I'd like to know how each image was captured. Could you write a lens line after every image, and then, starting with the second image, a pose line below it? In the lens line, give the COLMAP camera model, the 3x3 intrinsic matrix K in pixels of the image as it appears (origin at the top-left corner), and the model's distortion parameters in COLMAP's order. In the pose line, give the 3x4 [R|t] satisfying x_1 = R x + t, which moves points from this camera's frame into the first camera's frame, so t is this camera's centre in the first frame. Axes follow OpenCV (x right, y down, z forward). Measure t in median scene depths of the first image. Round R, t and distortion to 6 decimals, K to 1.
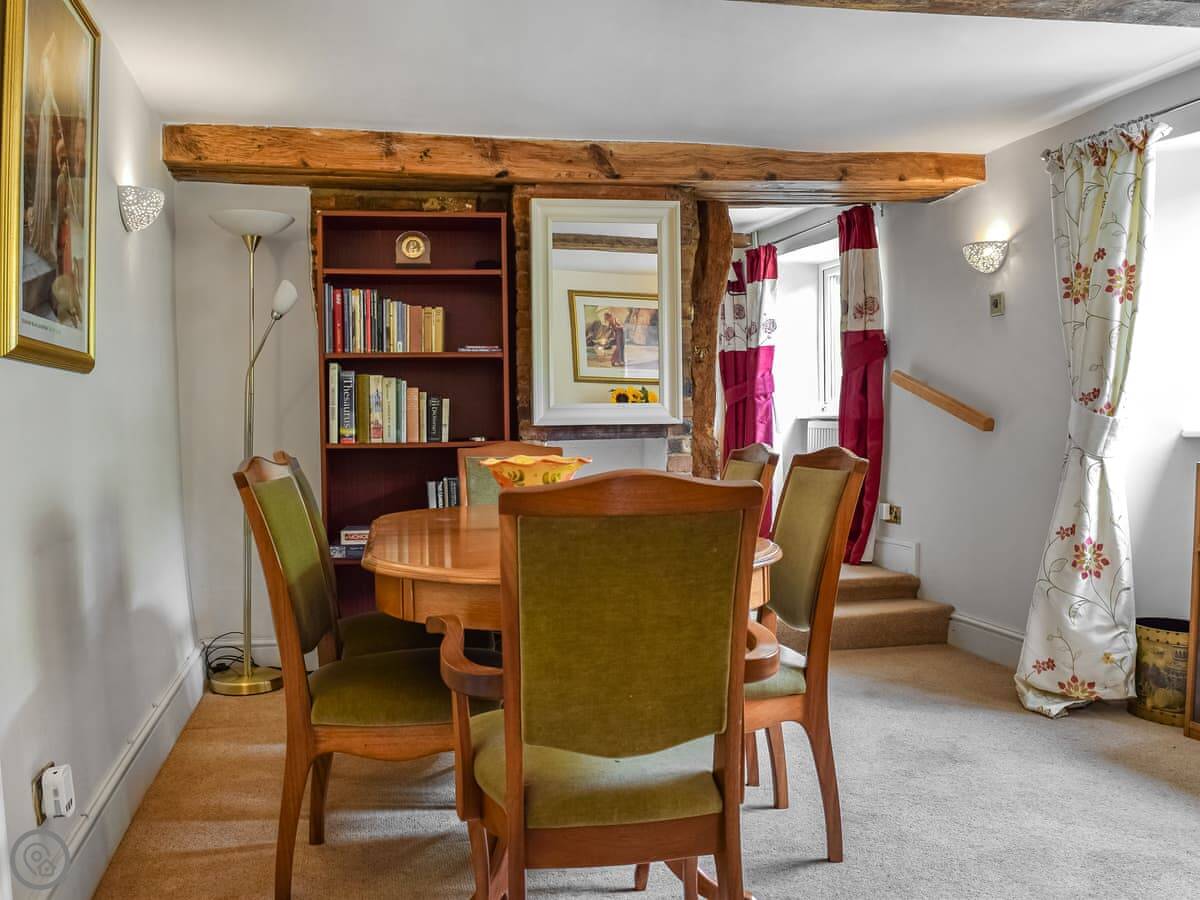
lens RADIAL K [[1098.2, 0, 600.4], [0, 1098.2, 453.5], [0, 0, 1]] dist [-0.089986, 0.000000]
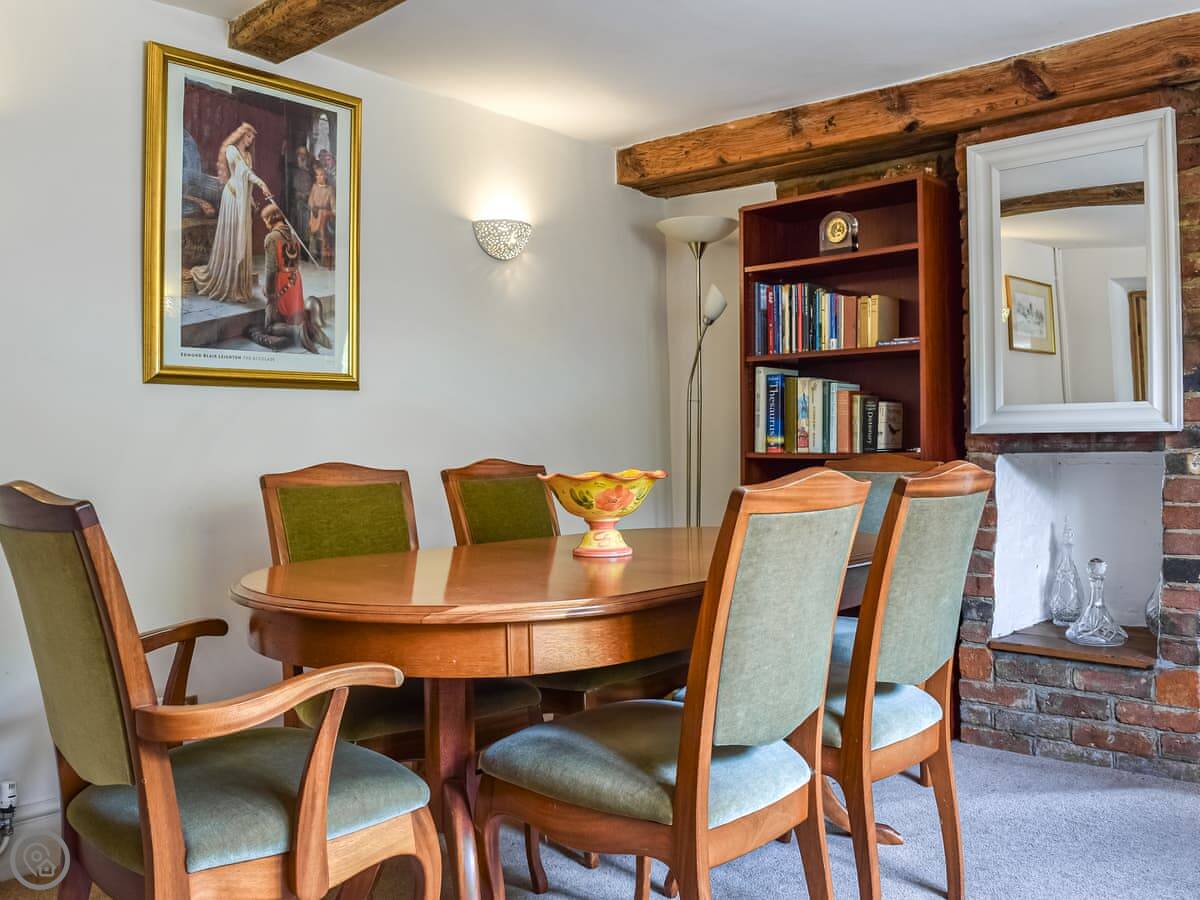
lens RADIAL K [[1098.2, 0, 601.1], [0, 1098.2, 444.3], [0, 0, 1]] dist [-0.089986, 0.000000]
pose [[0.567220, 0.008698, -0.823520, 0.443842], [-0.020014, 0.999795, -0.003224, -0.010336], [0.823323, 0.018311, 0.567277, 0.350863]]
